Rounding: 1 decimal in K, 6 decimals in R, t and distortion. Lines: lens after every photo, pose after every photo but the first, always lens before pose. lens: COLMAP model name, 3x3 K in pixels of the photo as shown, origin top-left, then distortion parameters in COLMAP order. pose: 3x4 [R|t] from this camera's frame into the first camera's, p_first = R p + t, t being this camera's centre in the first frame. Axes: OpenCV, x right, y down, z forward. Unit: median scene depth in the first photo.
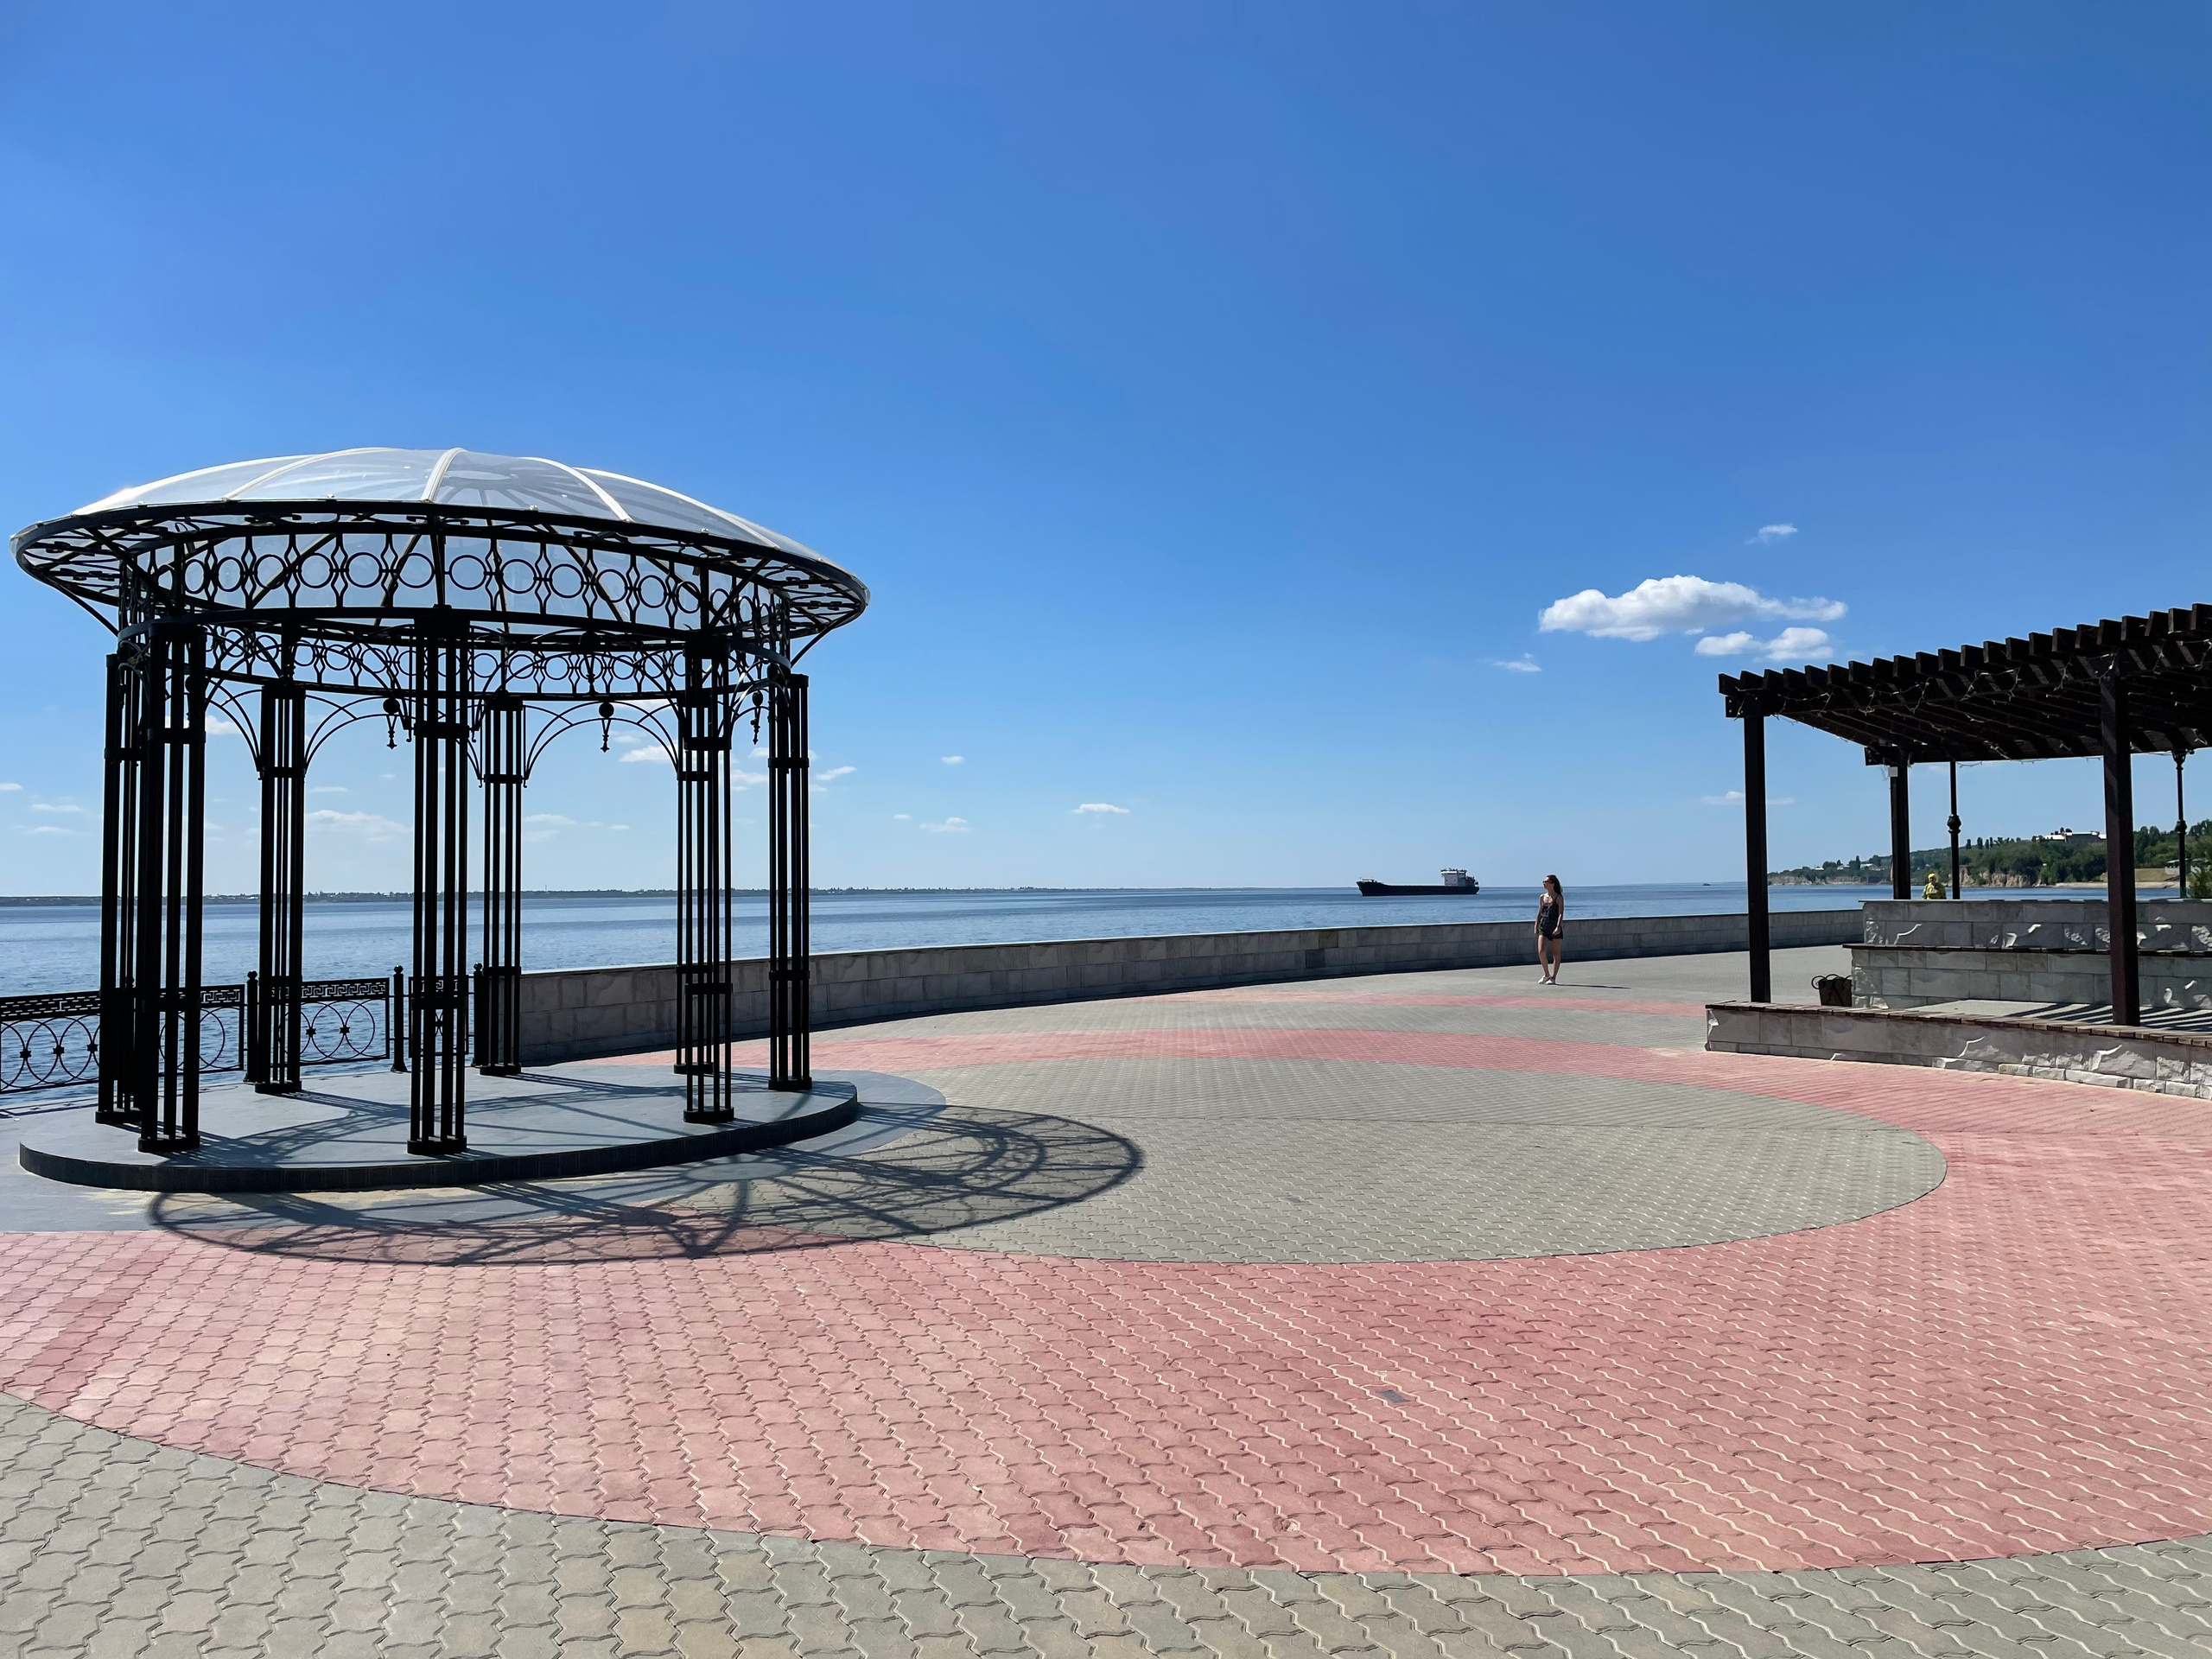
lens RADIAL K [[1718.9, 0, 1226.2], [0, 1718.9, 834.4], [0, 0, 1]] dist [0.097370, -0.166412]
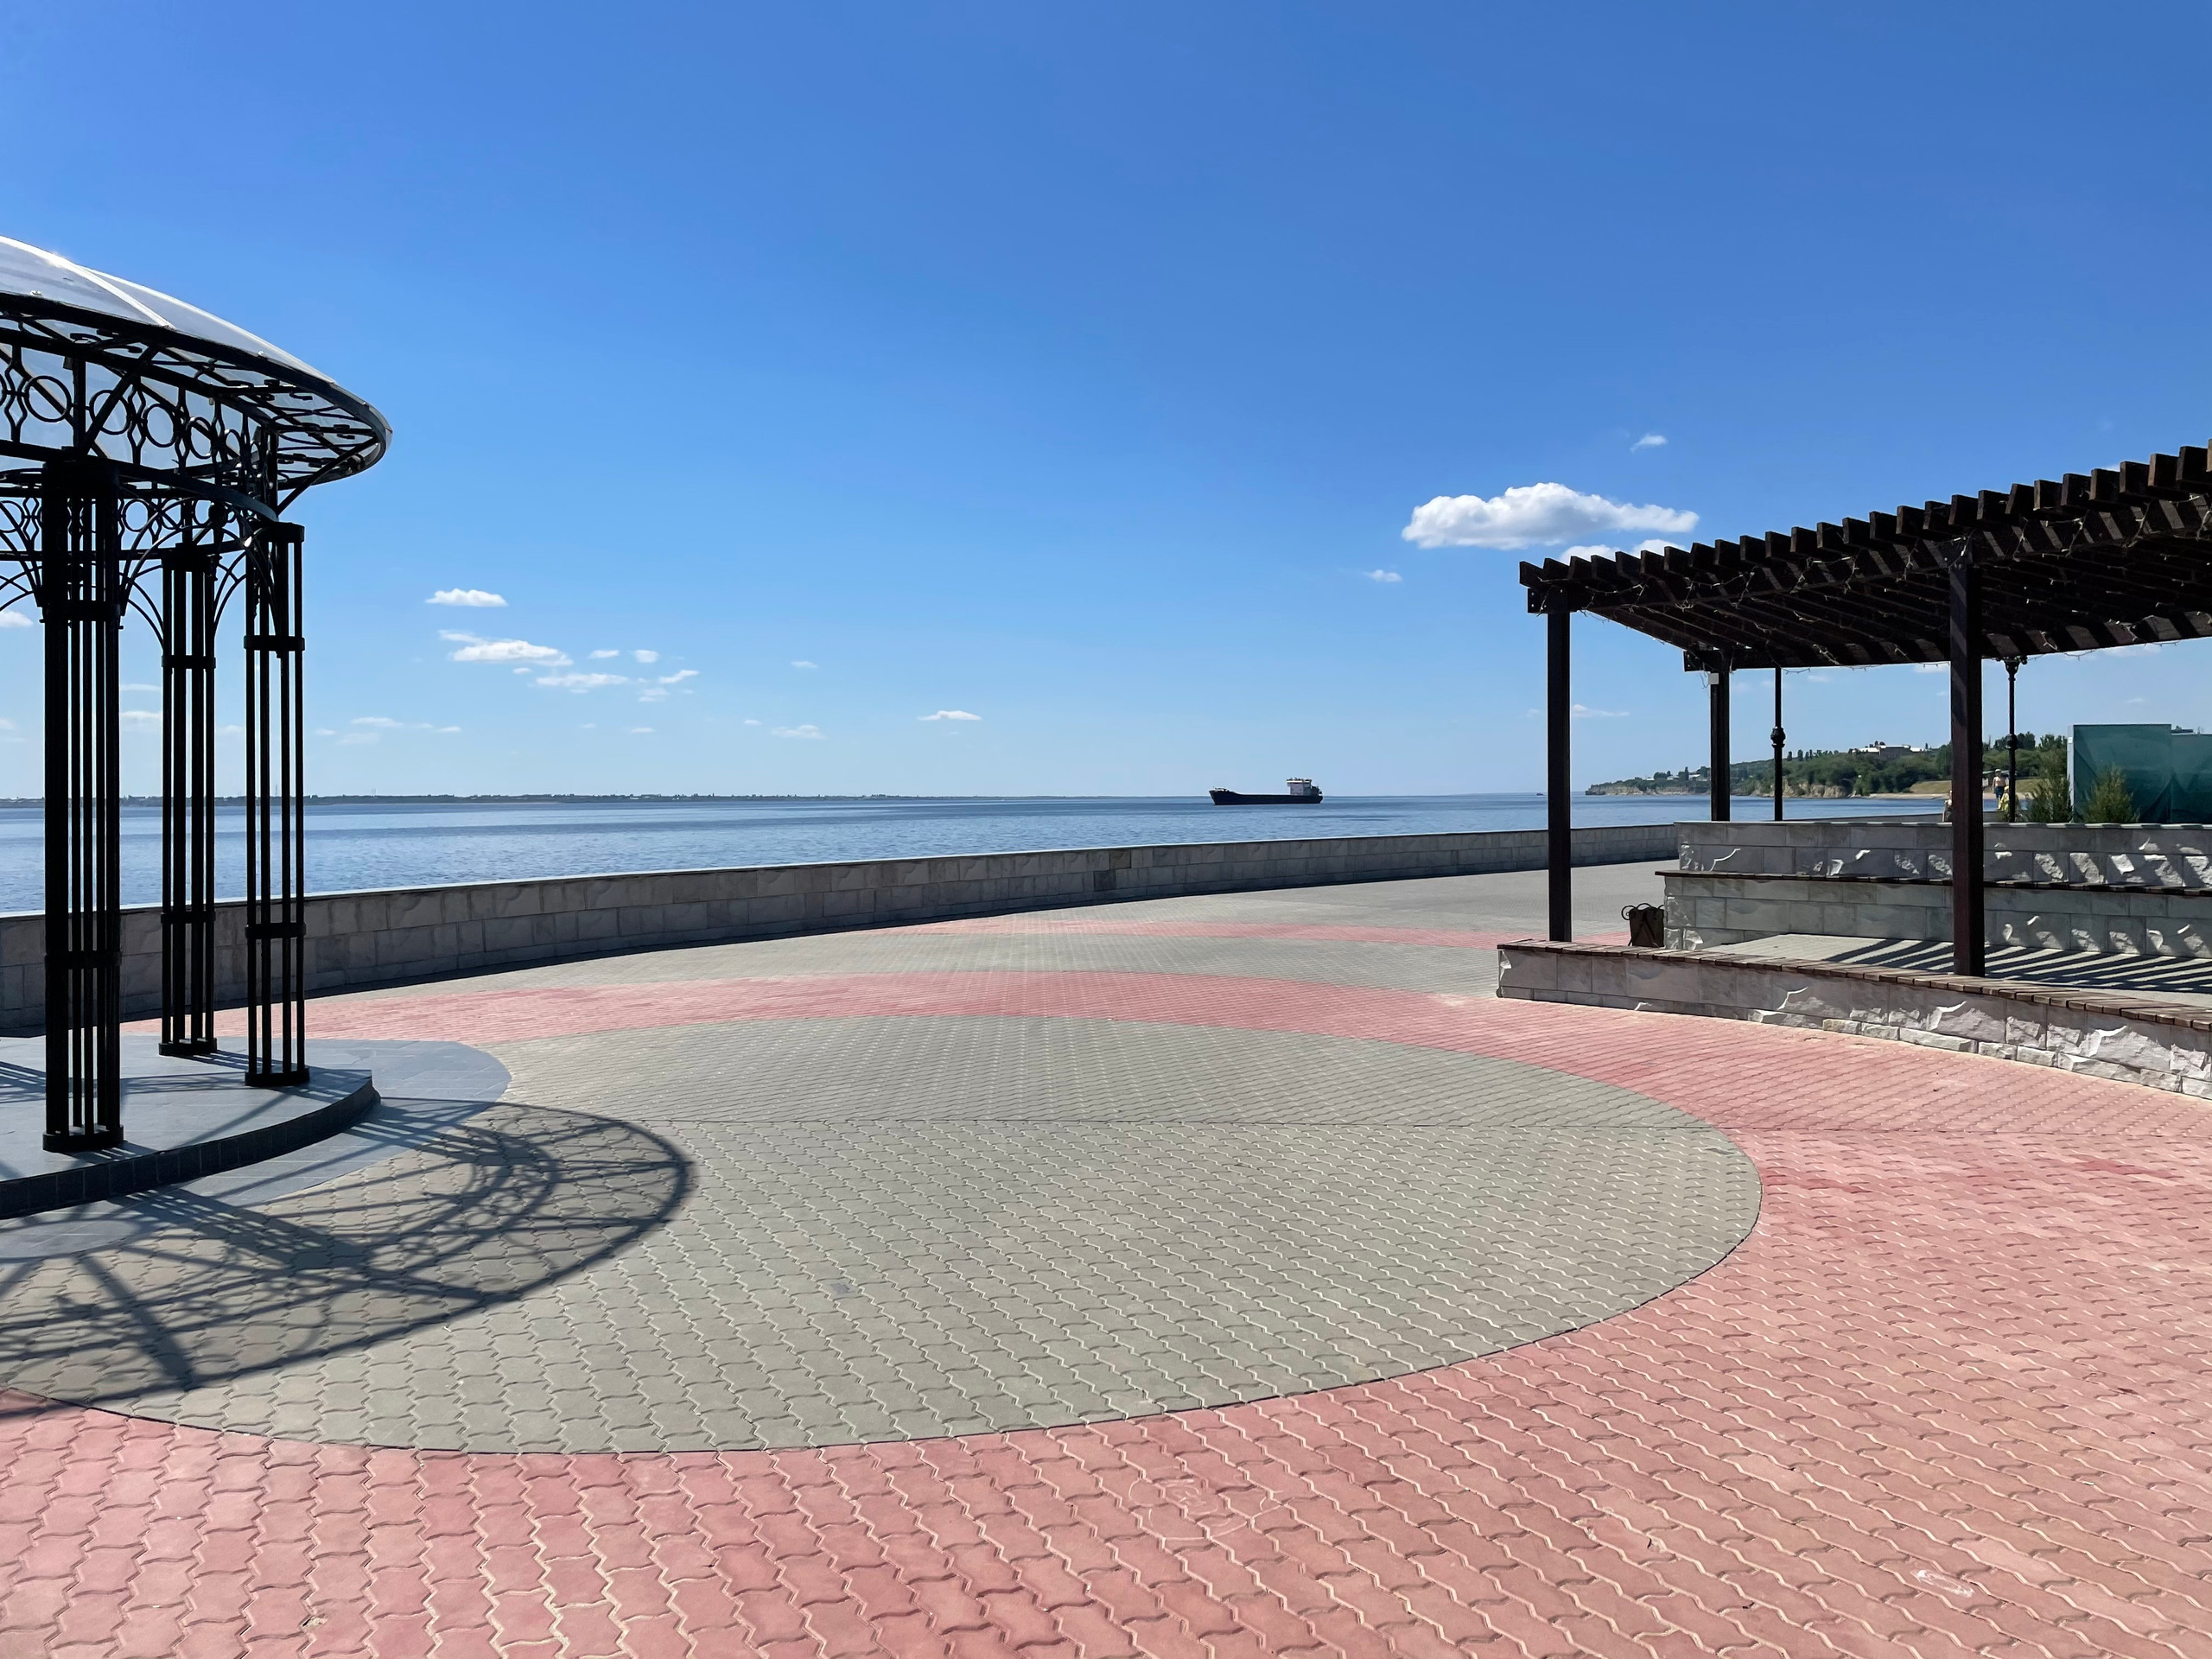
lens RADIAL K [[1718.9, 0, 1226.2], [0, 1718.9, 834.4], [0, 0, 1]] dist [0.097370, -0.166412]
pose [[0.995983, 0.000681, 0.089535, 0.064657], [-0.005421, 0.998595, 0.052709, -0.001836], [-0.089373, -0.052983, 0.994588, 0.157188]]
